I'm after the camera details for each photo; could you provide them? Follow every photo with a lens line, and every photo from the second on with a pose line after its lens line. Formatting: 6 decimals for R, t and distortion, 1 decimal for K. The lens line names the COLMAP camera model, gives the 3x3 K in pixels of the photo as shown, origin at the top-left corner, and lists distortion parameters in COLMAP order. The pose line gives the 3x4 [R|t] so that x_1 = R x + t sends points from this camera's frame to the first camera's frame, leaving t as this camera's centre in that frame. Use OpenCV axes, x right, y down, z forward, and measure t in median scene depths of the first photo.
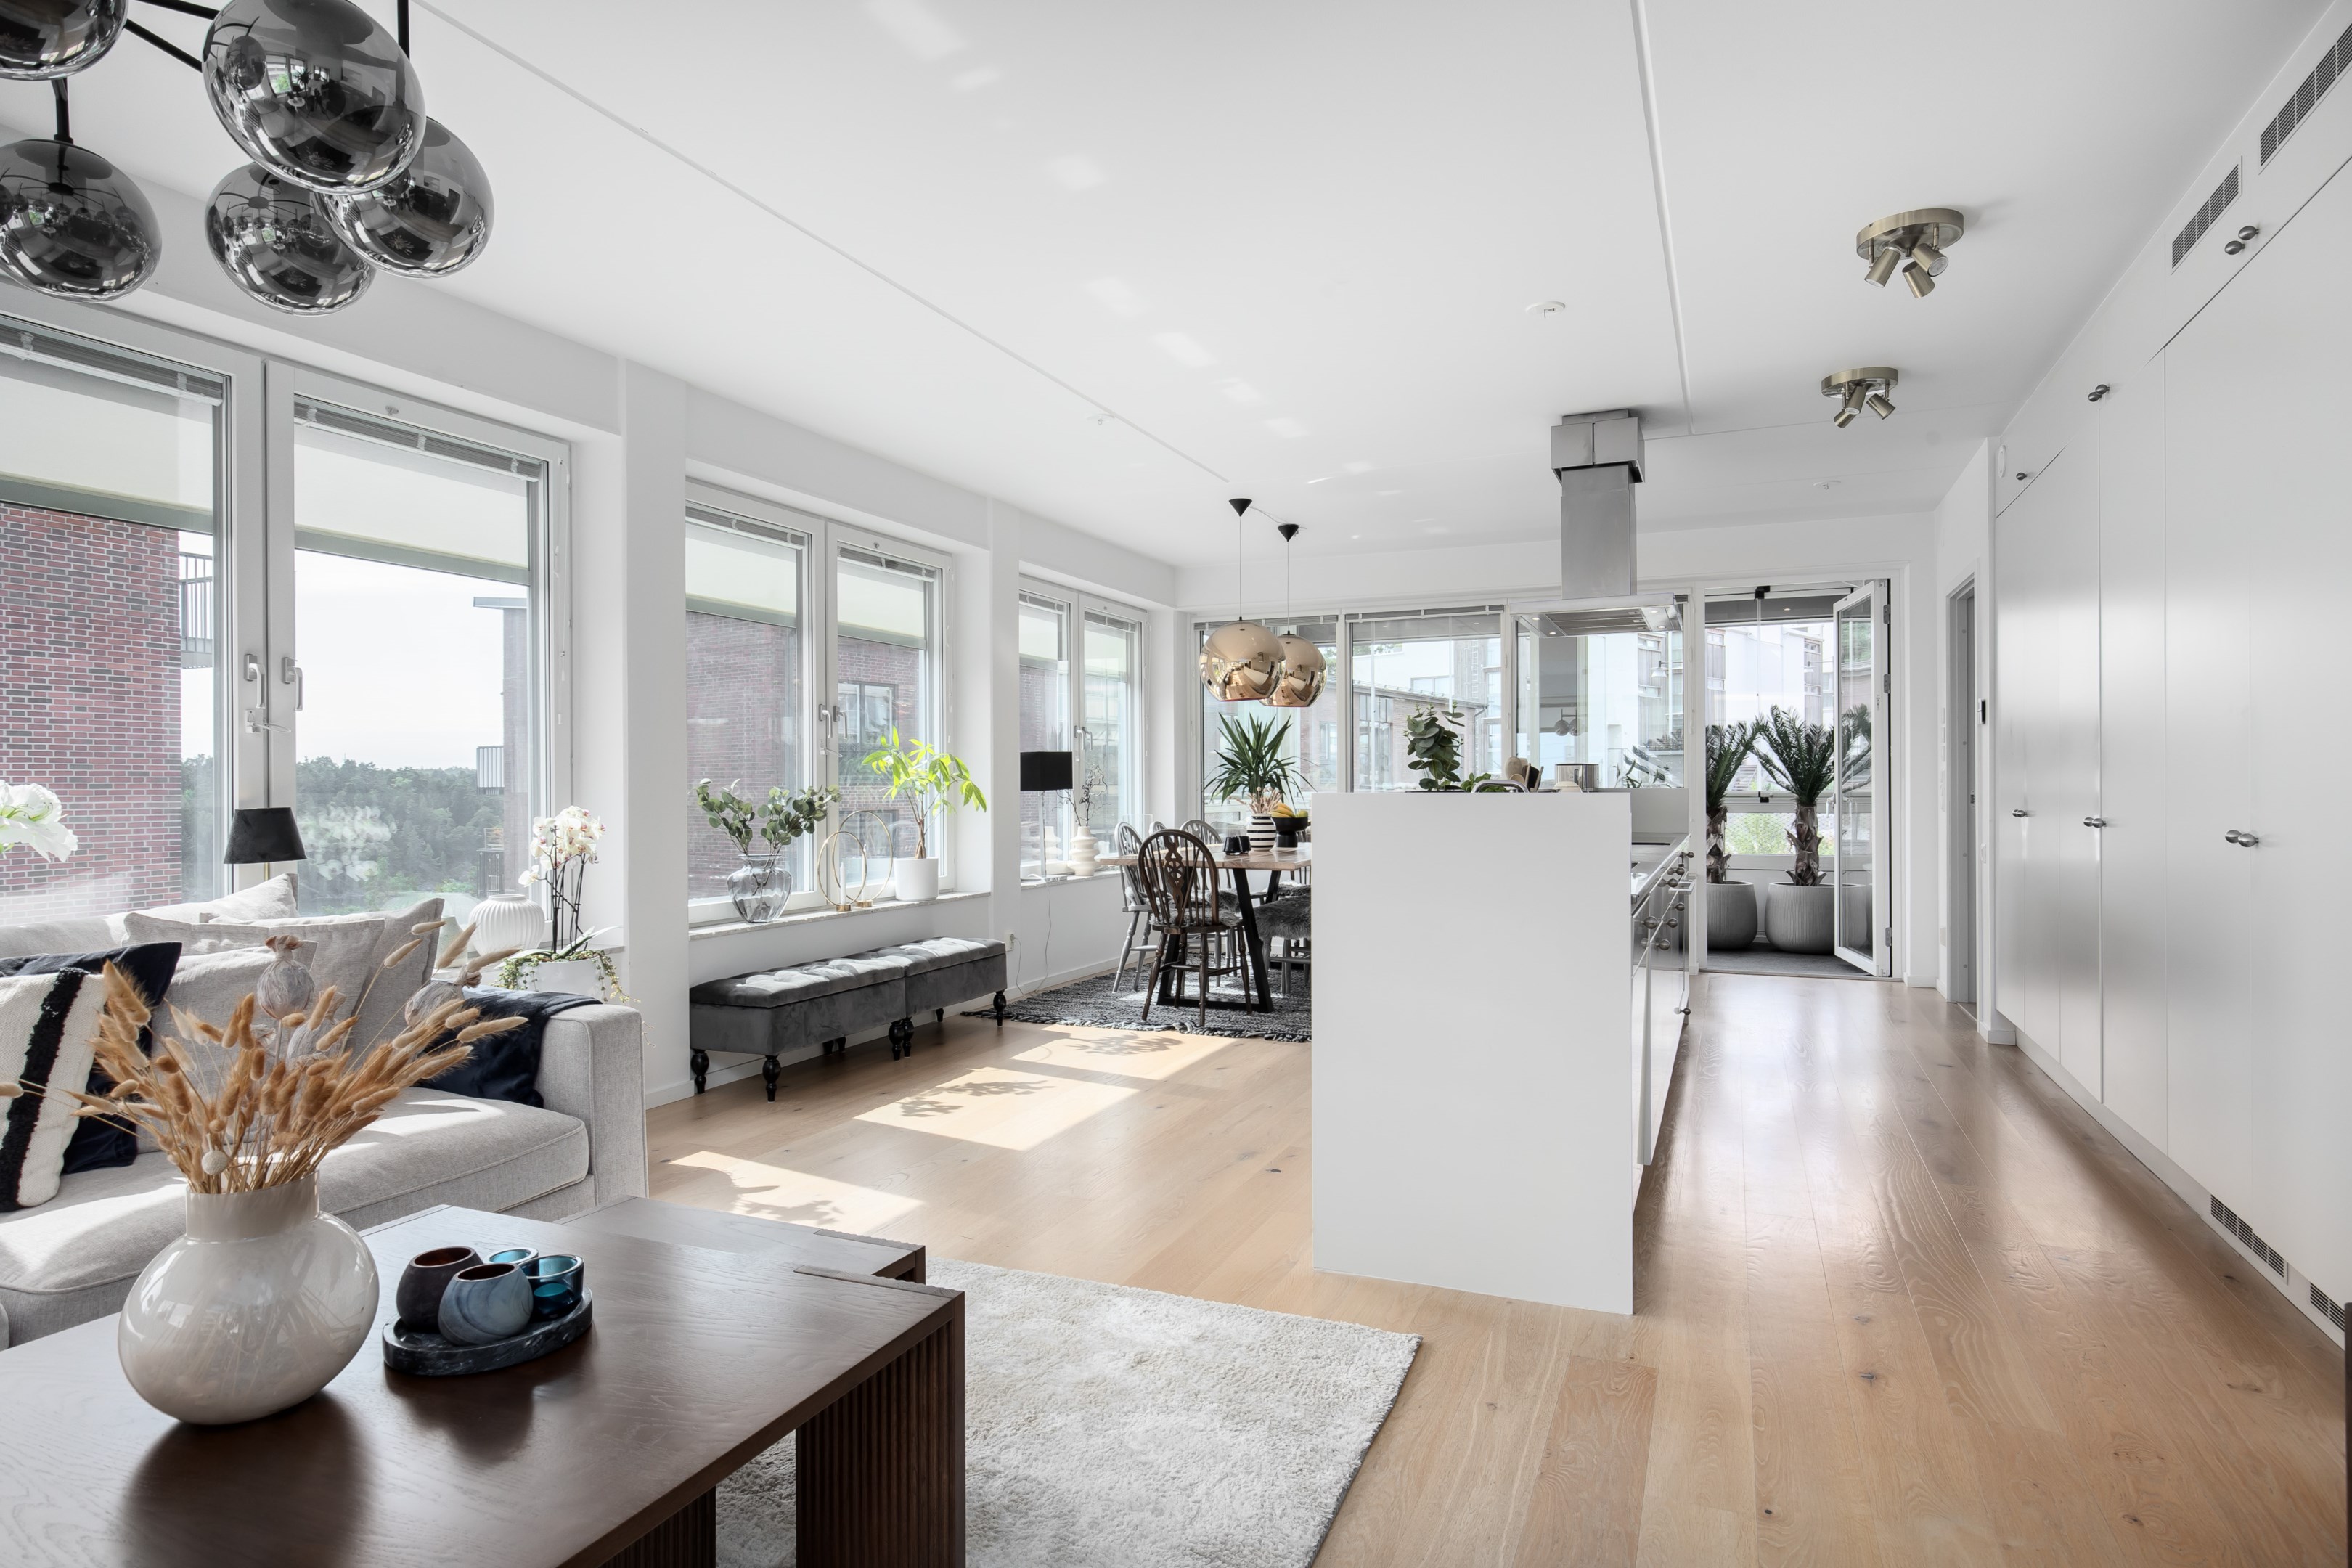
lens RADIAL K [[1264.7, 0, 1187.7], [0, 1264.7, 780.7], [0, 0, 1]] dist [-0.000572, 0.000010]
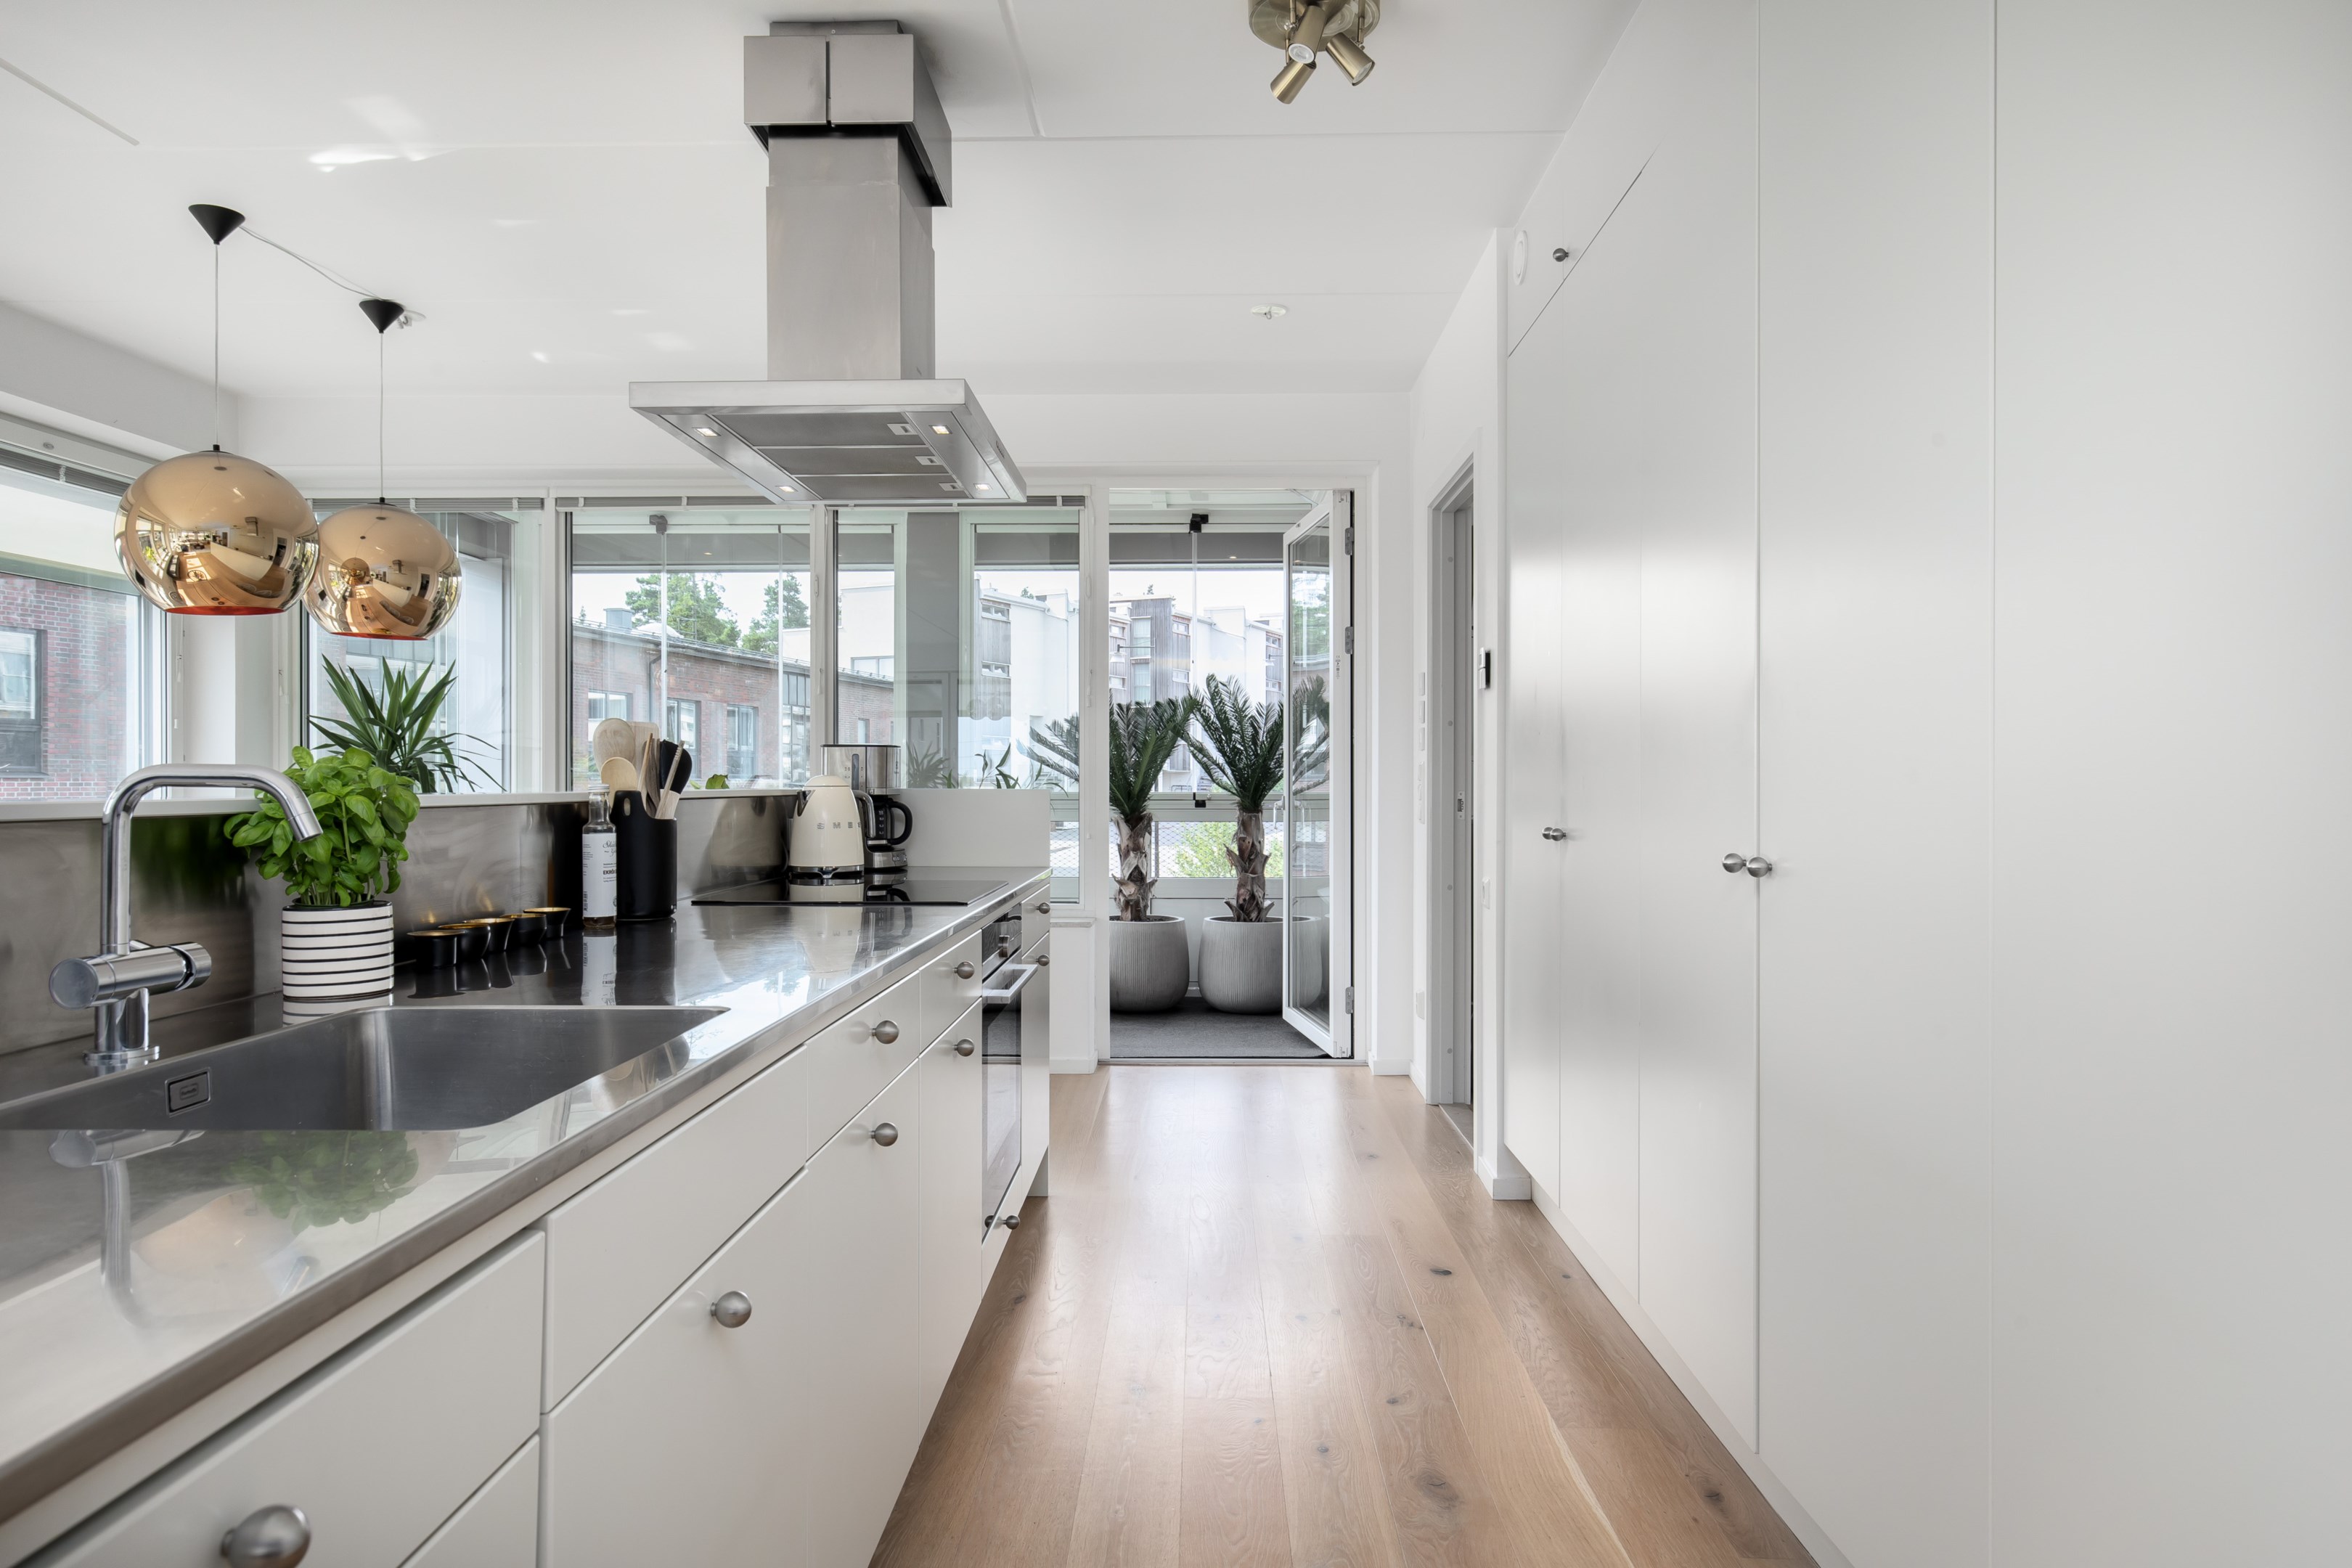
lens RADIAL K [[1445.0, 0, 1174.1], [0, 1445.0, 792.1], [0, 0, 1]] dist [-0.001692, -0.000648]
pose [[0.924801, 0.000819, 0.380450, 0.132211], [-0.004511, 0.999951, 0.008813, 0.000833], [-0.380424, -0.009866, 0.924759, 0.246212]]
